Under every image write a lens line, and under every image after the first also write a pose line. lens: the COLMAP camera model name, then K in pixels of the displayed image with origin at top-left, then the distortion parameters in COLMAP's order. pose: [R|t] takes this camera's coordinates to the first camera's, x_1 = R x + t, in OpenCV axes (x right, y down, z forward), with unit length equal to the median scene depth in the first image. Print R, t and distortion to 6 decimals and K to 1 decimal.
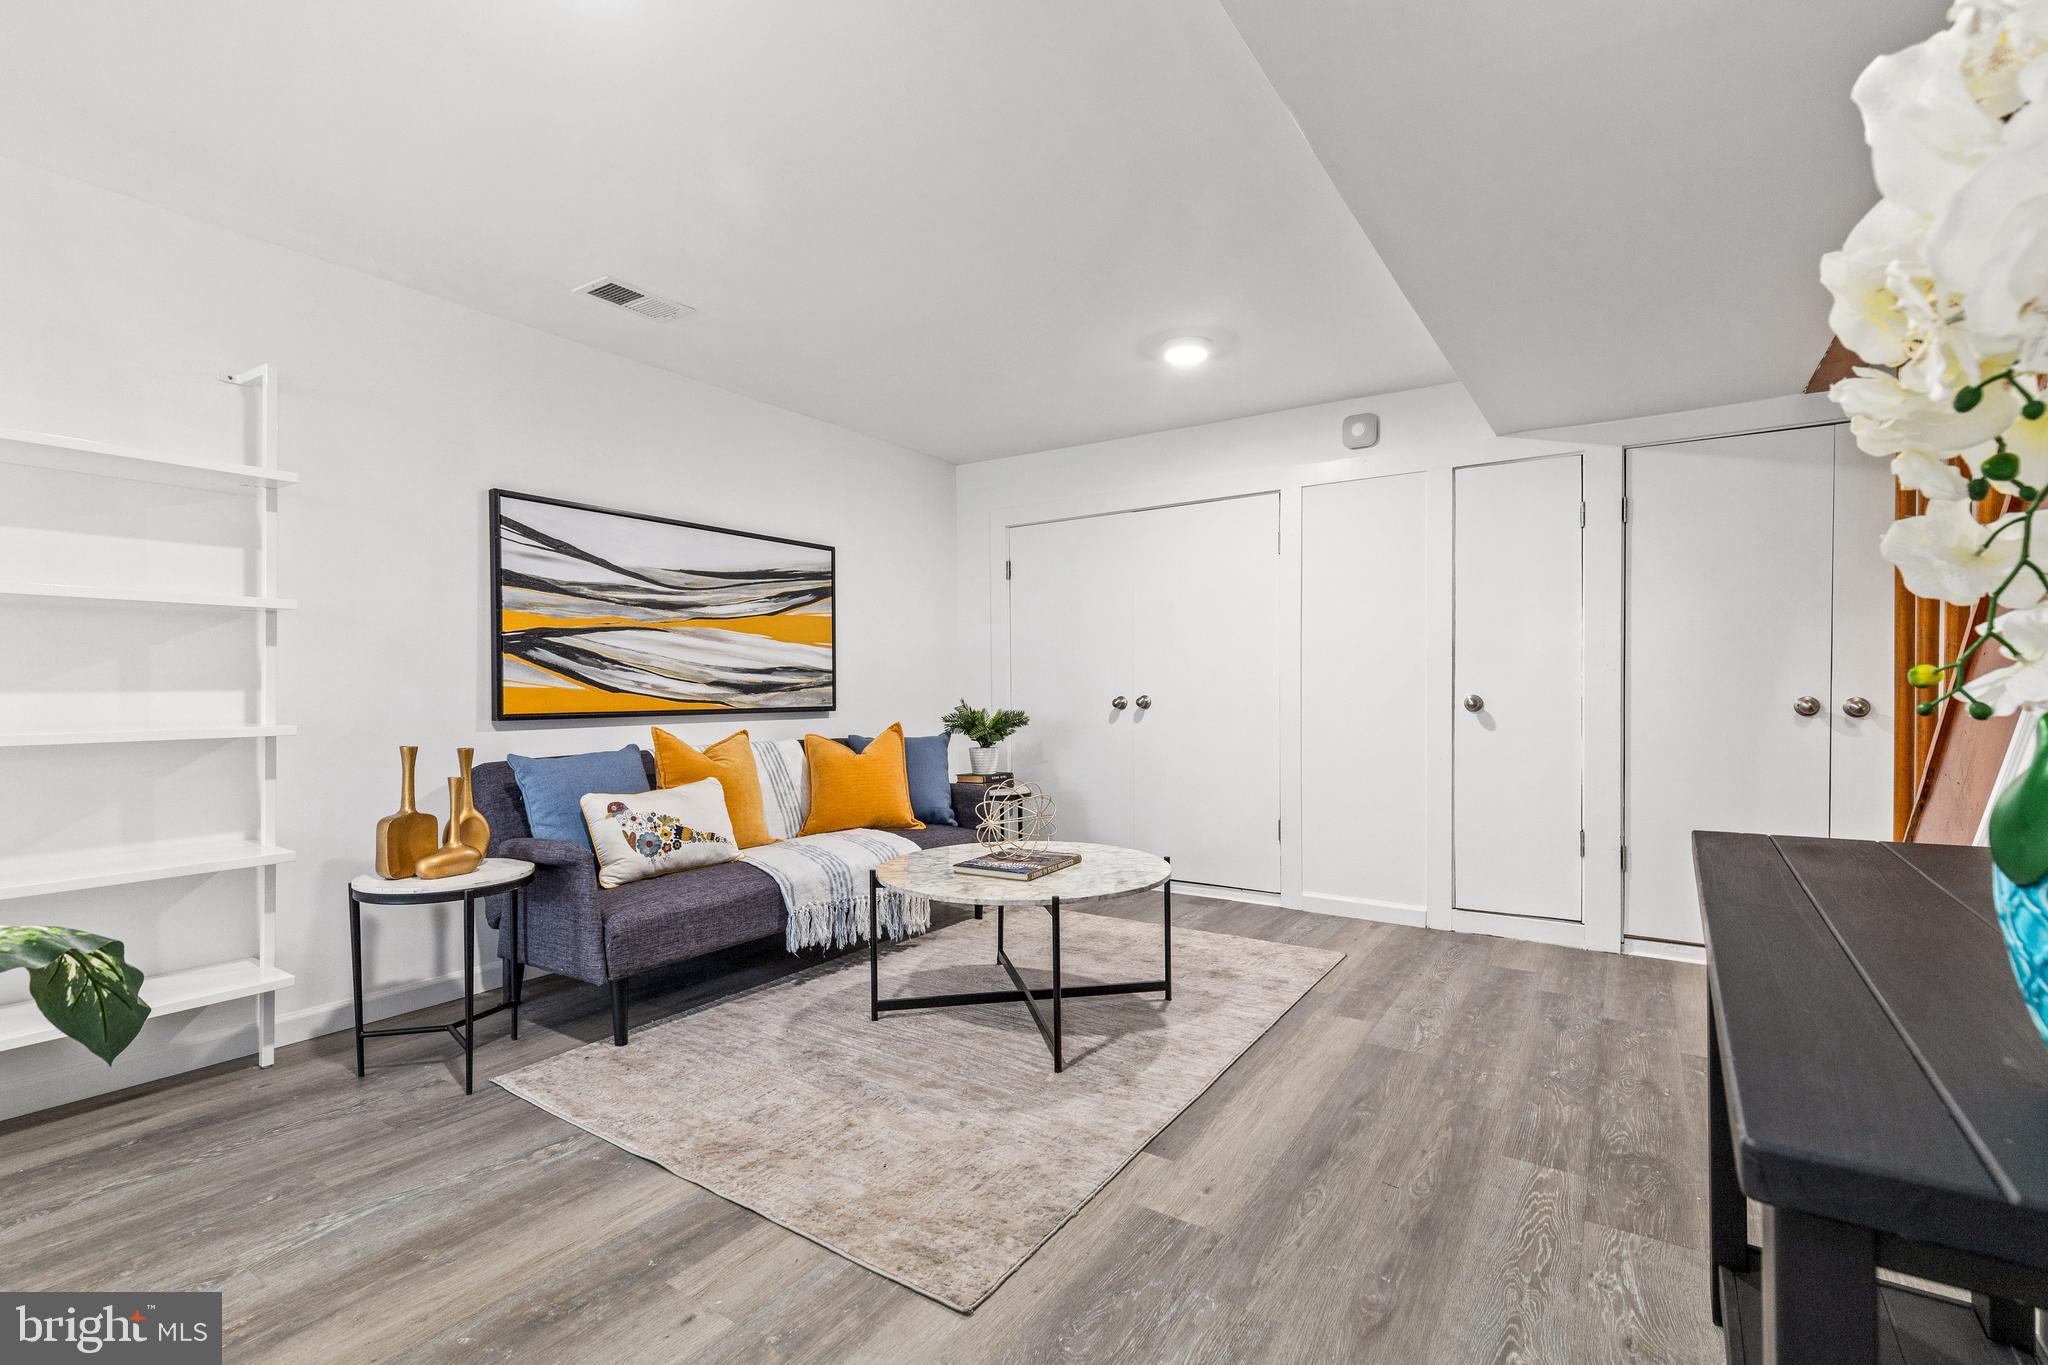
lens RADIAL K [[919.8, 0, 1029.1], [0, 919.8, 685.6], [0, 0, 1]] dist [0.004134, -0.000896]
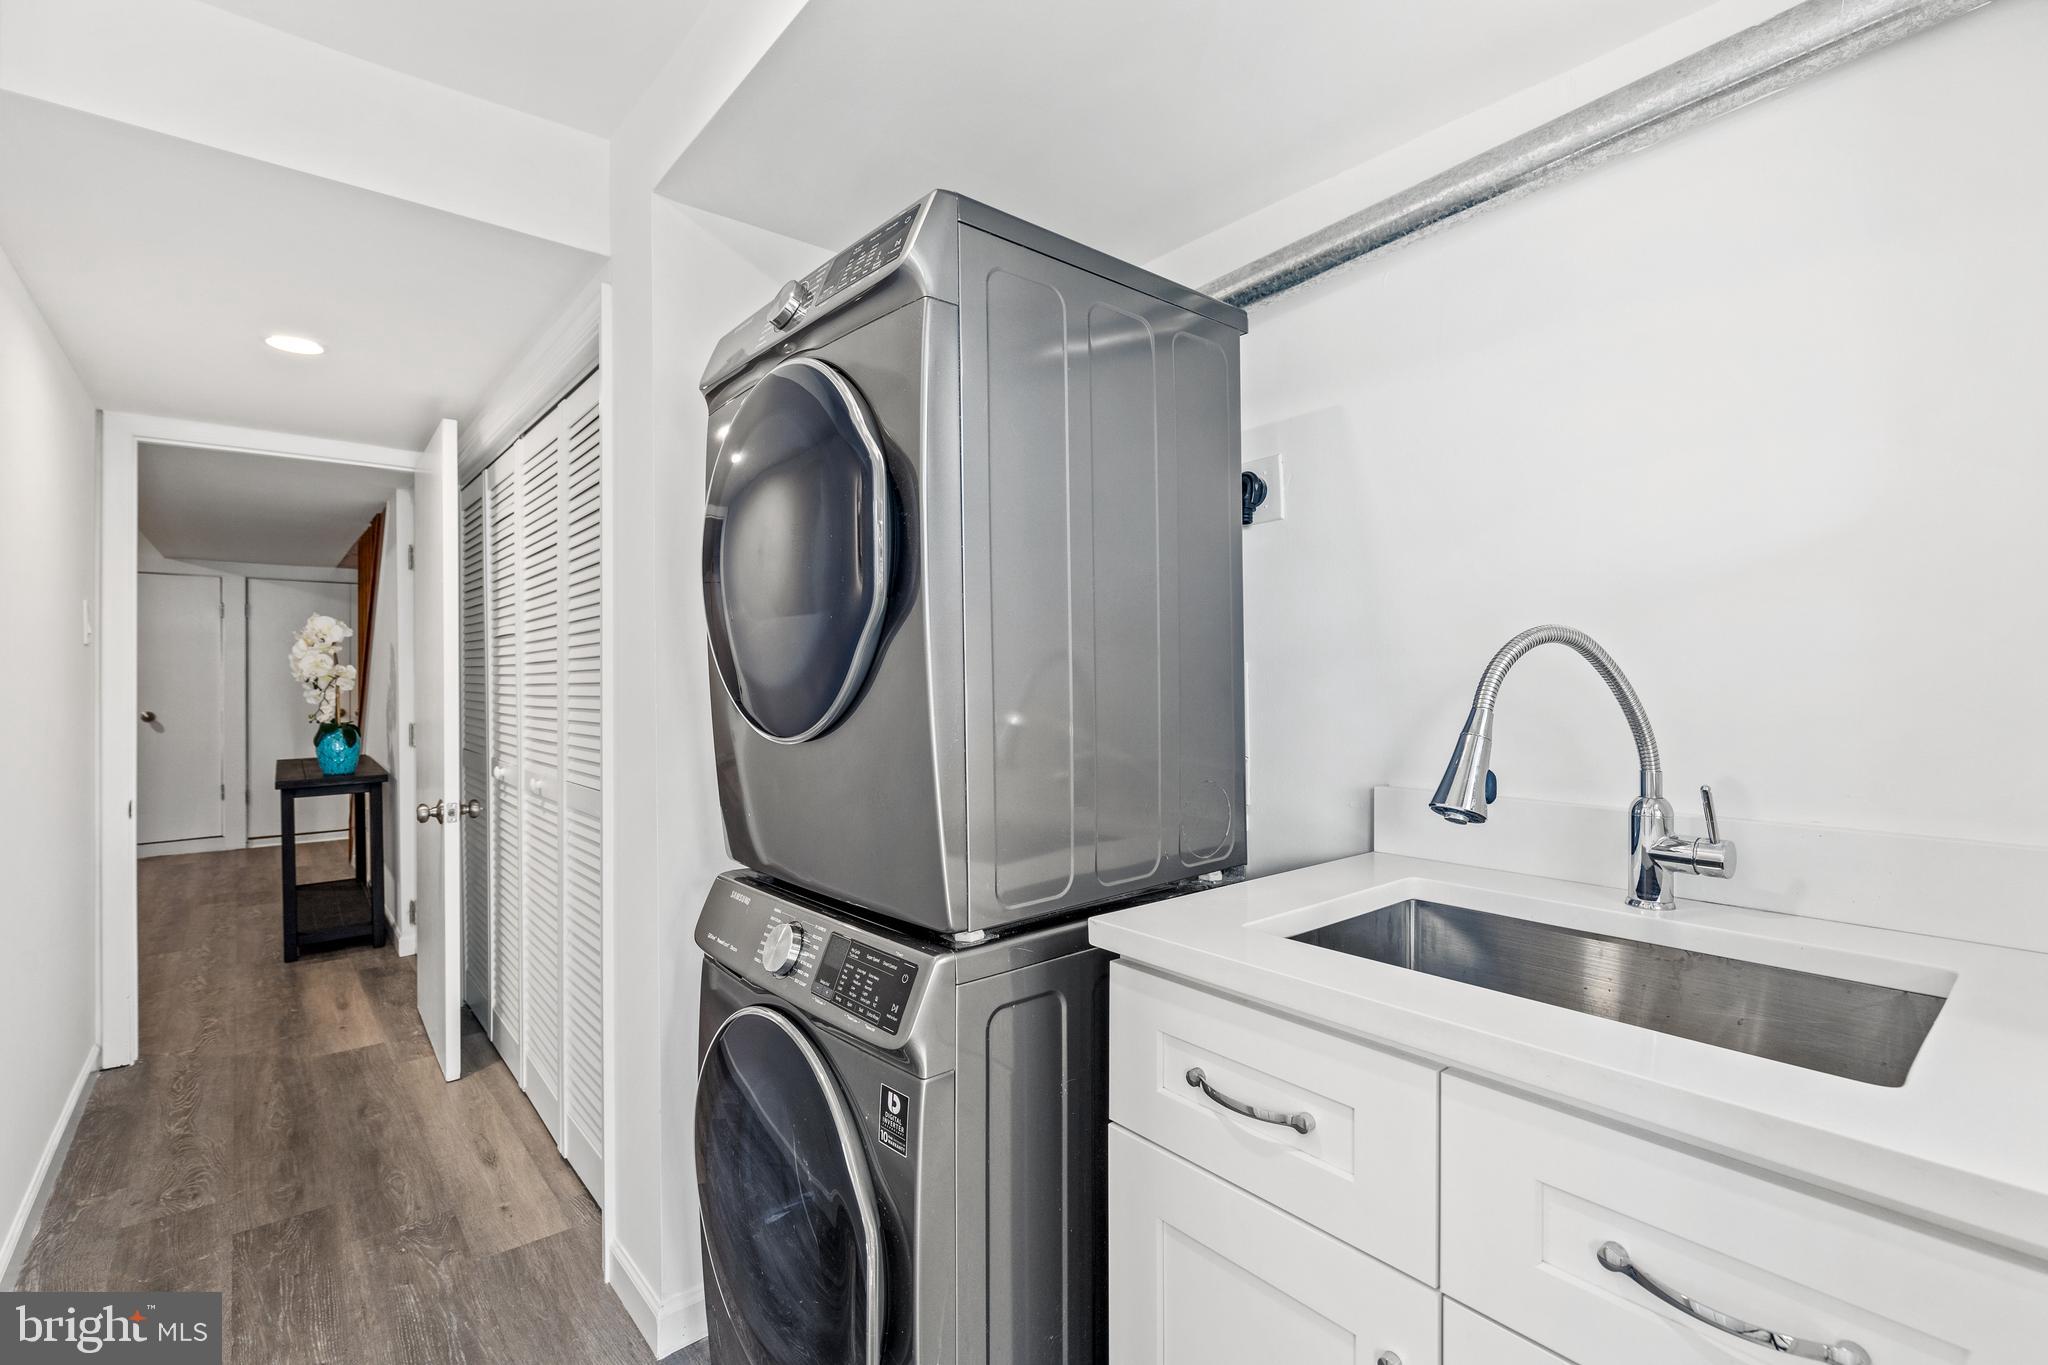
lens RADIAL K [[919.8, 0, 1032.8], [0, 919.8, 685.9], [0, 0, 1]] dist [0.004134, -0.000896]
pose [[0.269496, -0.003536, 0.962995, -0.734768], [0.006838, 0.999975, 0.001758, -0.030077], [-0.962977, 0.006111, 0.269513, -1.050885]]
